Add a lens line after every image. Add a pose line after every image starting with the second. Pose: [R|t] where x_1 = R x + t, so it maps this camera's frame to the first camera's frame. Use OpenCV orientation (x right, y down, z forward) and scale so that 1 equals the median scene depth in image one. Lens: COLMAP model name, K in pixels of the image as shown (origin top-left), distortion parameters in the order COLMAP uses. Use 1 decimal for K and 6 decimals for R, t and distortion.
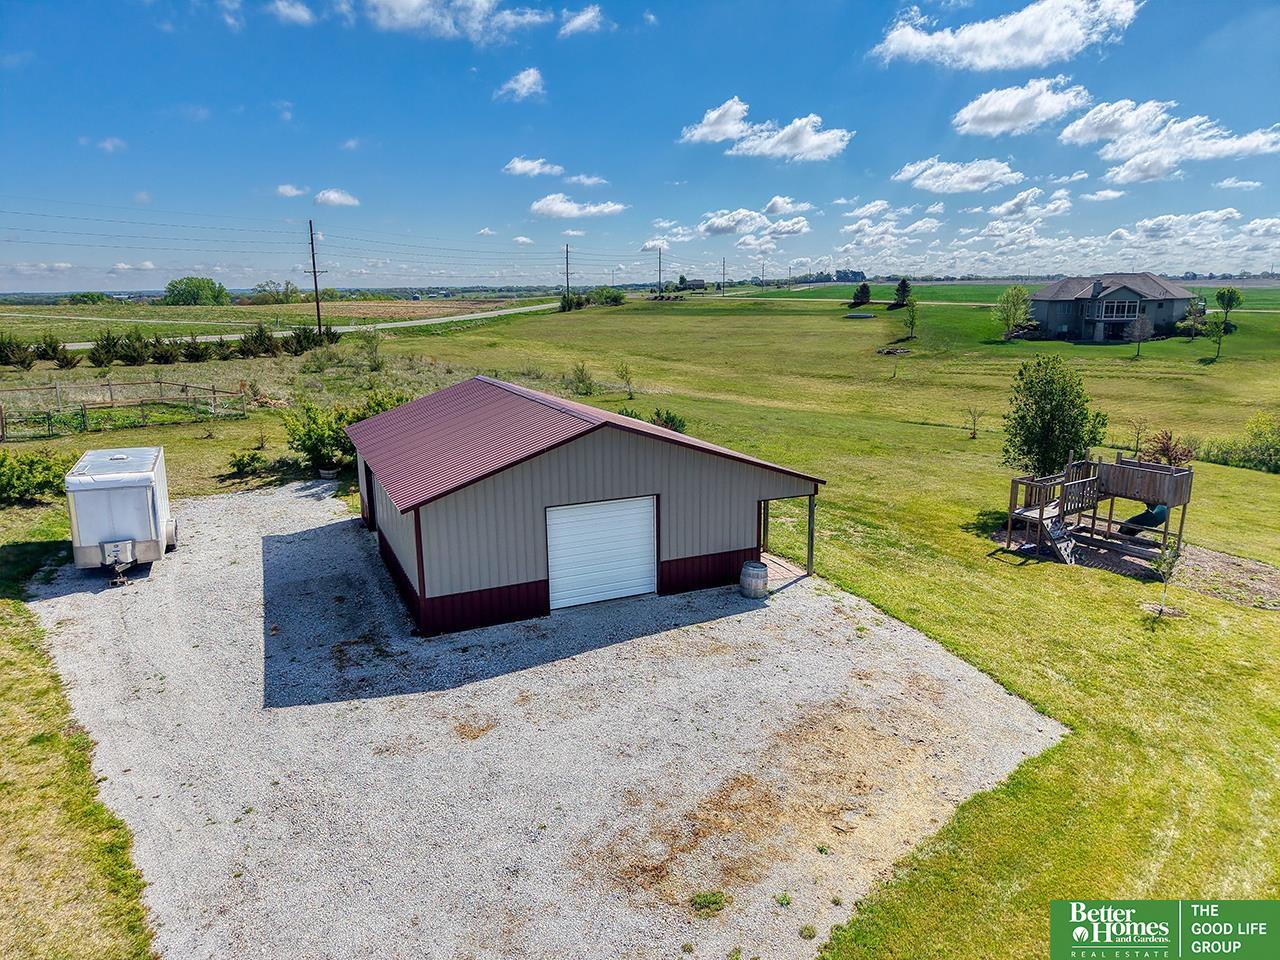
lens RADIAL K [[861.5, 0, 636.2], [0, 861.5, 469.5], [0, 0, 1]] dist [0.015910, -0.021985]
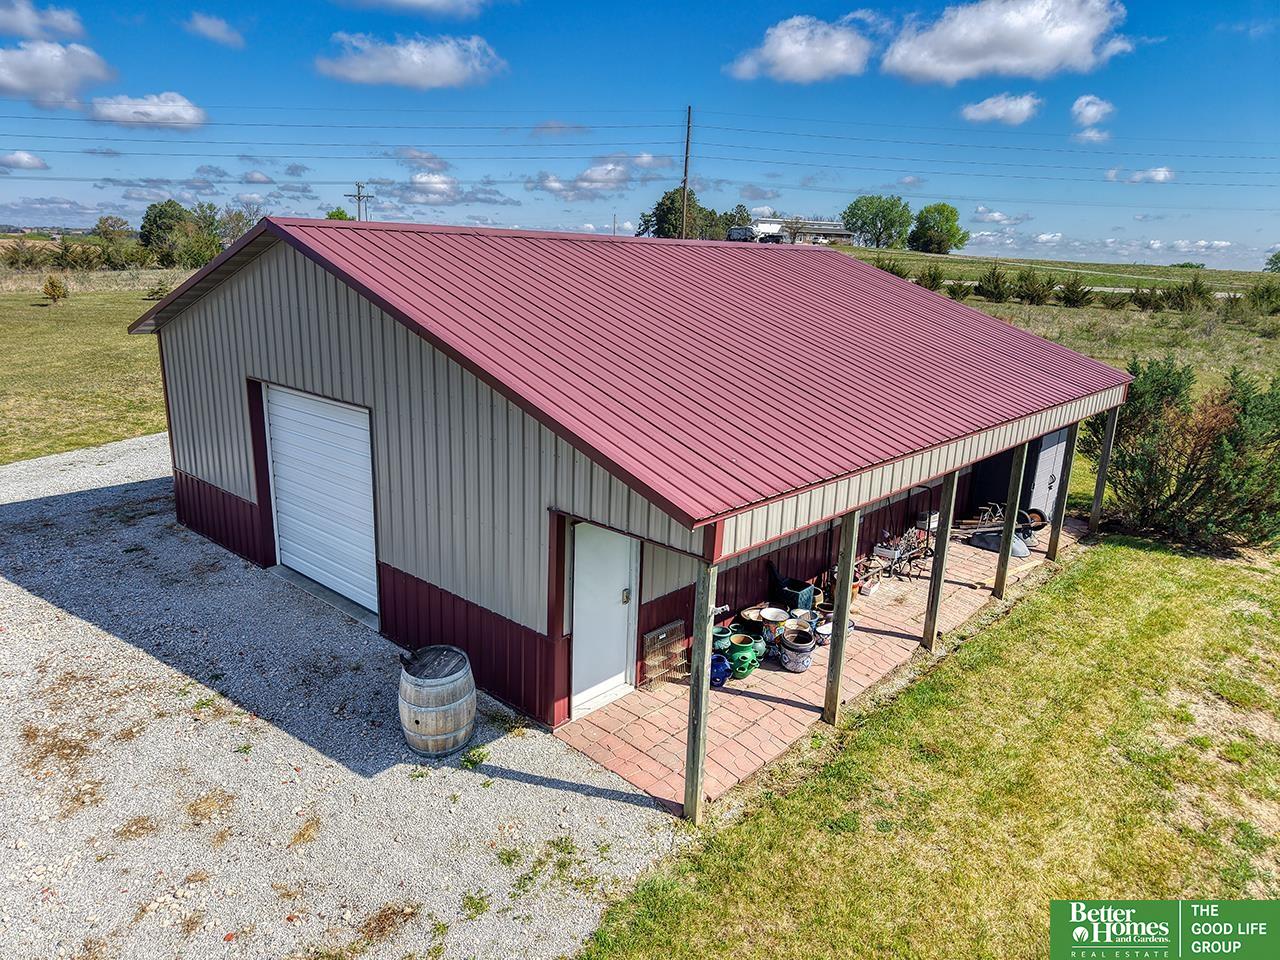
lens RADIAL K [[861.5, 0, 646.6], [0, 861.5, 472.5], [0, 0, 1]] dist [0.015910, -0.021985]
pose [[0.411390, 0.251734, -0.876007, 0.503227], [-0.228035, 0.958965, 0.168484, -0.051590], [0.882473, 0.130448, 0.451913, 0.957980]]
